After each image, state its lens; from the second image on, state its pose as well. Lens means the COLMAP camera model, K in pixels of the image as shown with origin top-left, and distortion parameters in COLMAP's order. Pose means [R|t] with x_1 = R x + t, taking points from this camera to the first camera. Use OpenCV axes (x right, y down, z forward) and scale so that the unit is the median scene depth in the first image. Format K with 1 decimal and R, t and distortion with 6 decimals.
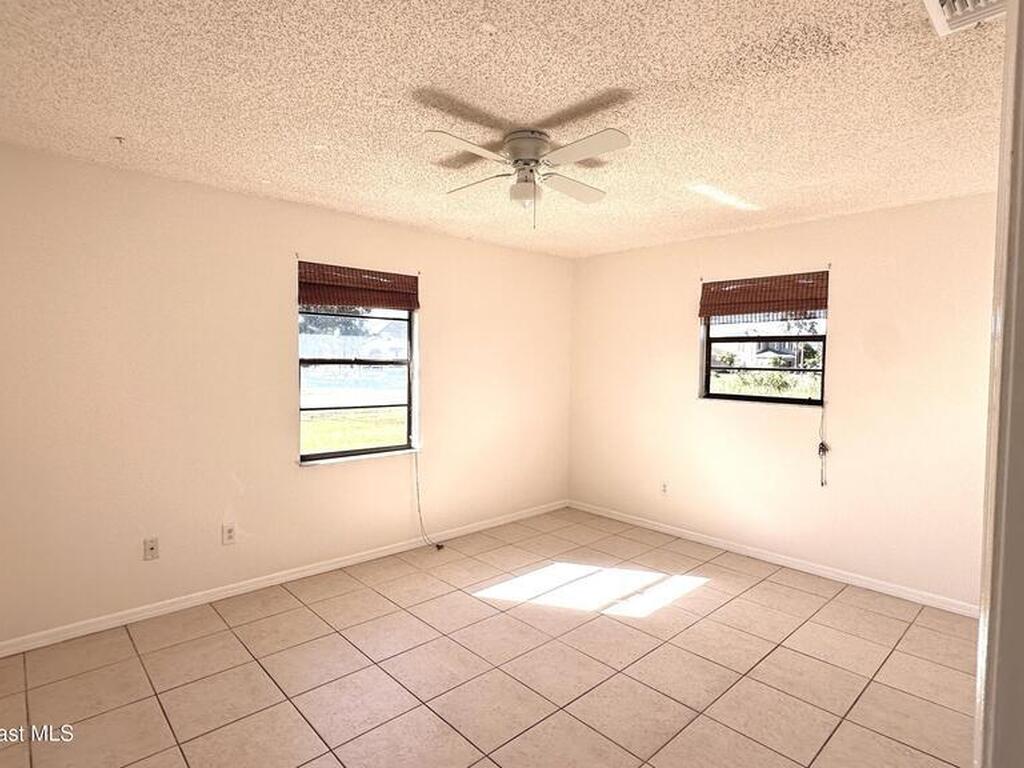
lens RADIAL K [[544.6, 0, 512.9], [0, 544.6, 384.7], [0, 0, 1]] dist [-0.004078, 0.000237]
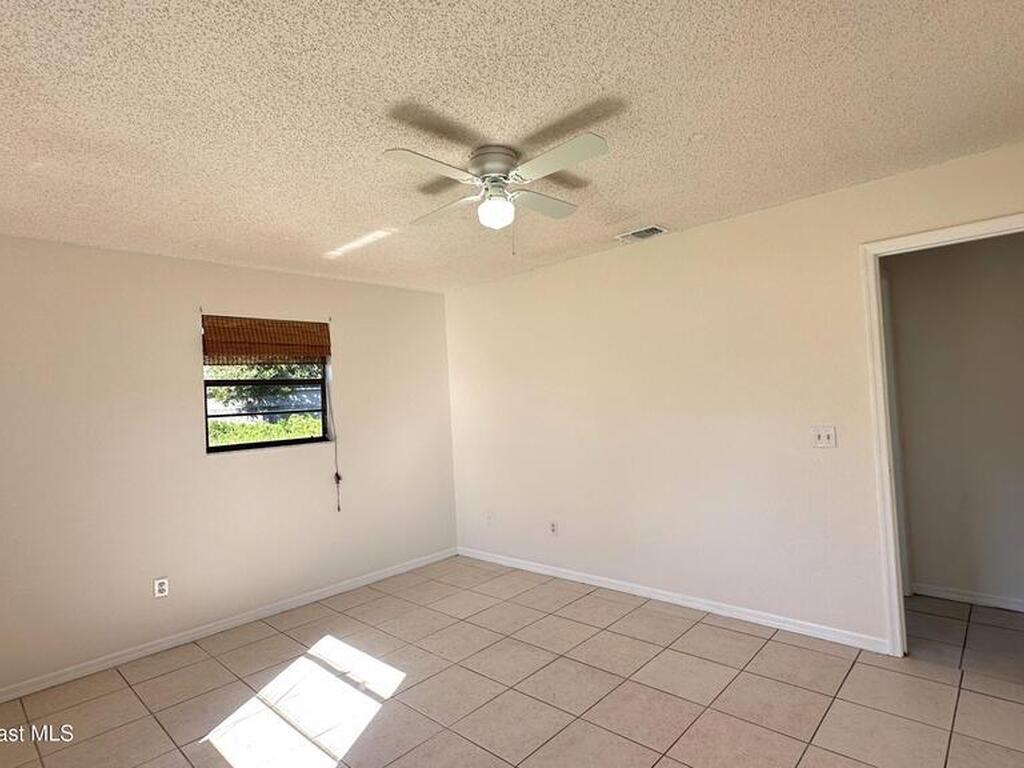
lens RADIAL K [[544.6, 0, 512.9], [0, 544.6, 384.7], [0, 0, 1]] dist [-0.004078, 0.000237]
pose [[-0.070864, 0.013140, 0.997399, -0.591999], [0.096902, 0.995274, -0.006227, -0.034169], [-0.992768, 0.096209, -0.071802, 0.698871]]
